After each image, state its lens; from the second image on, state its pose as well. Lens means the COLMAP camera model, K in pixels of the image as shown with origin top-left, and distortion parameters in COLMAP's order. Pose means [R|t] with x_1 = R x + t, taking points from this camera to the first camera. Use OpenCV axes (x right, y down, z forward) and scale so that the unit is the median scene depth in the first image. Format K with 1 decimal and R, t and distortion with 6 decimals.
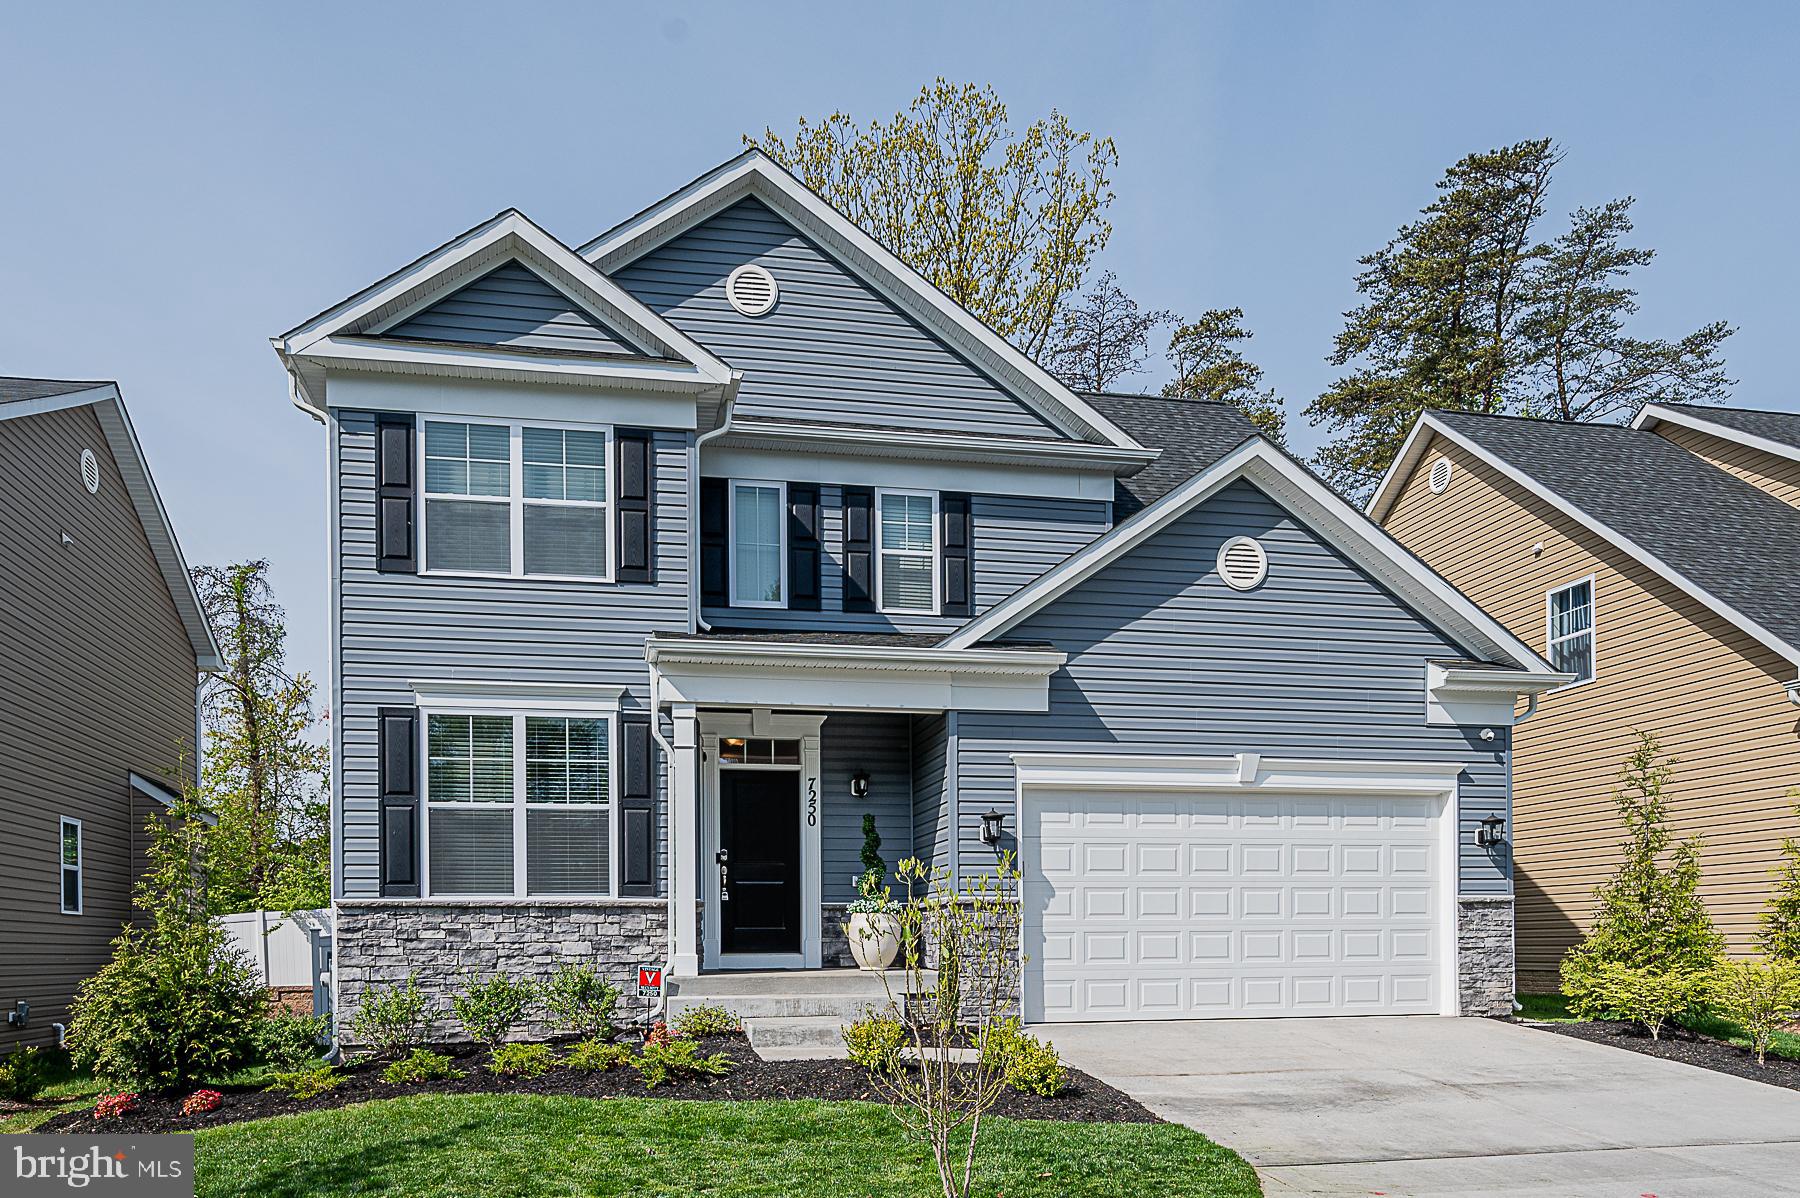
lens RADIAL K [[1283.0, 0, 835.1], [0, 1283.0, 941.0], [0, 0, 1]] dist [-0.005535, 0.000249]
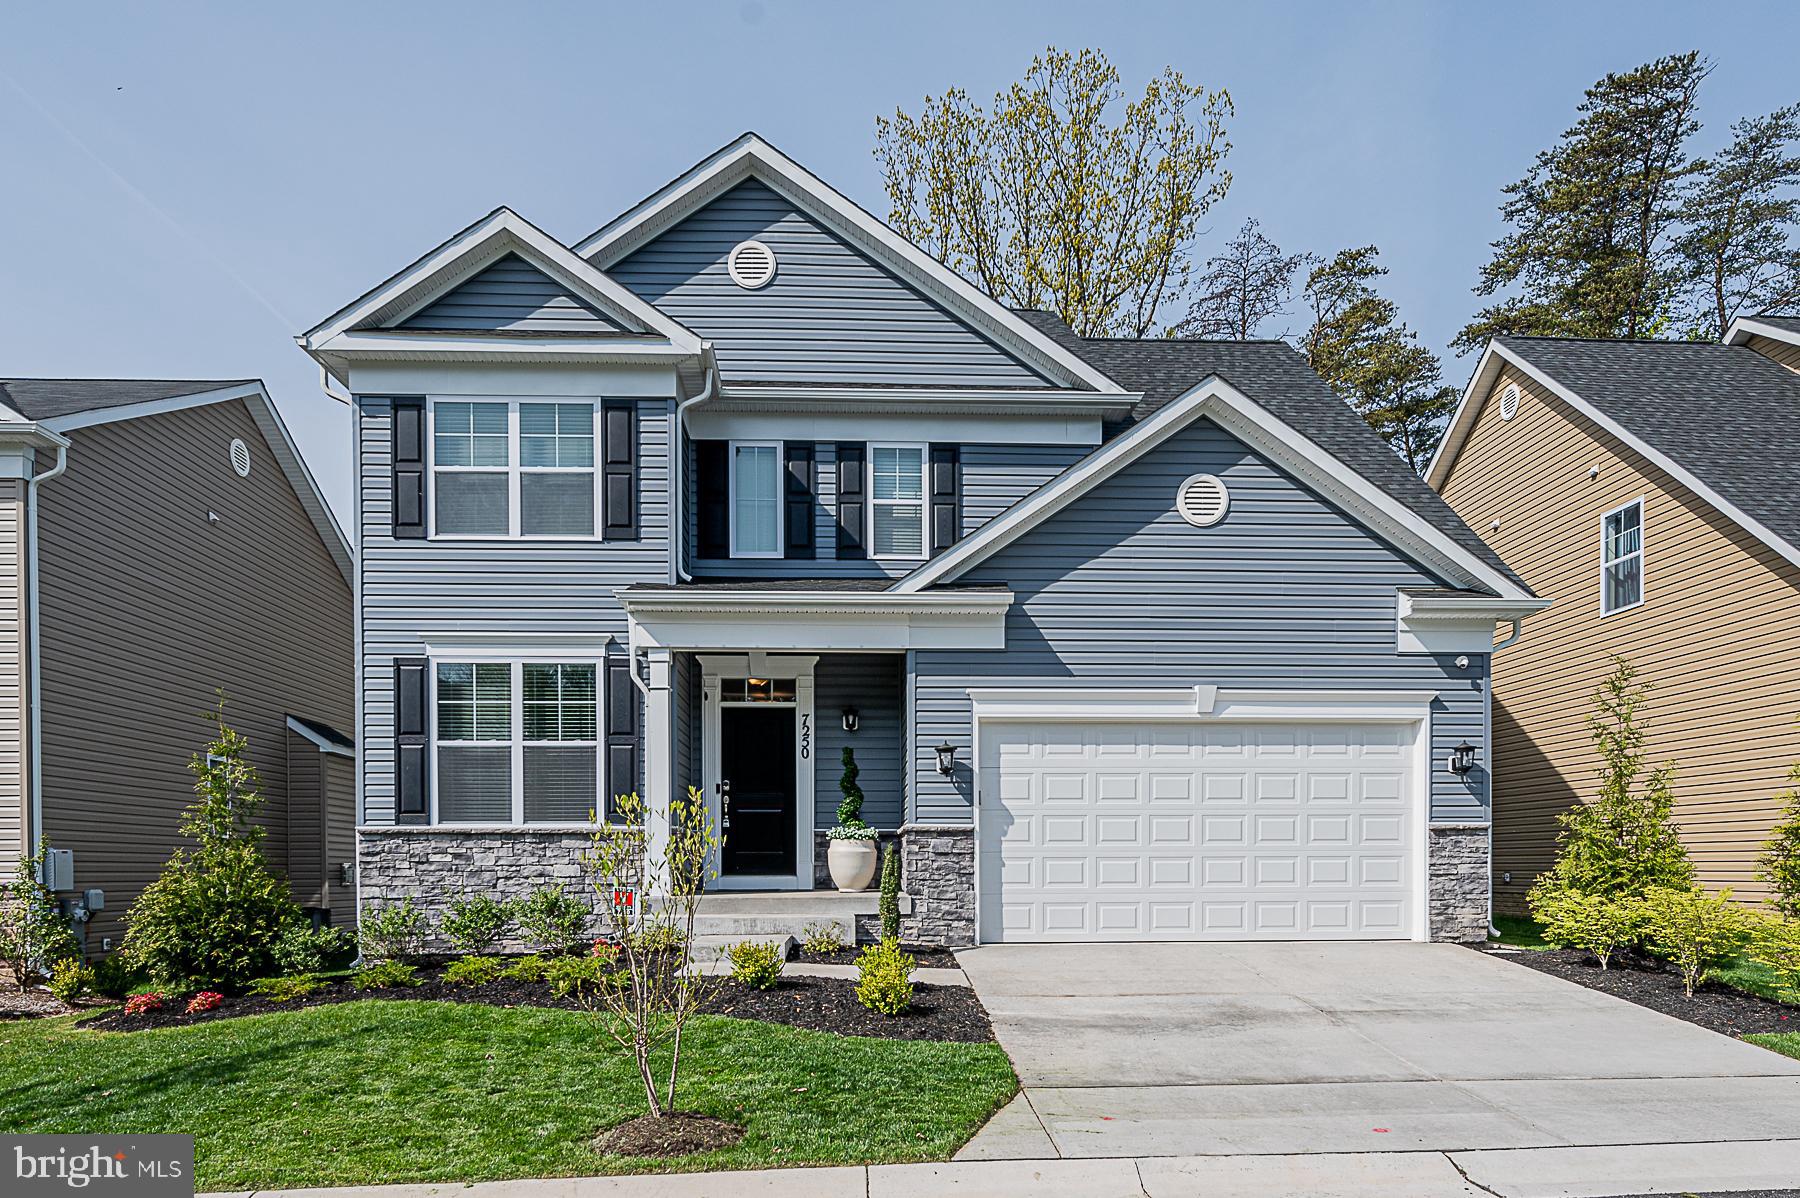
lens RADIAL K [[1182.5, 0, 901.2], [0, 1182.5, 873.1], [0, 0, 1]] dist [-0.002121, -0.002311]
pose [[0.990125, 0.005411, -0.140082, 0.207788], [-0.003996, 0.999938, 0.010380, -0.003814], [0.140129, -0.009718, 0.990086, 0.023070]]
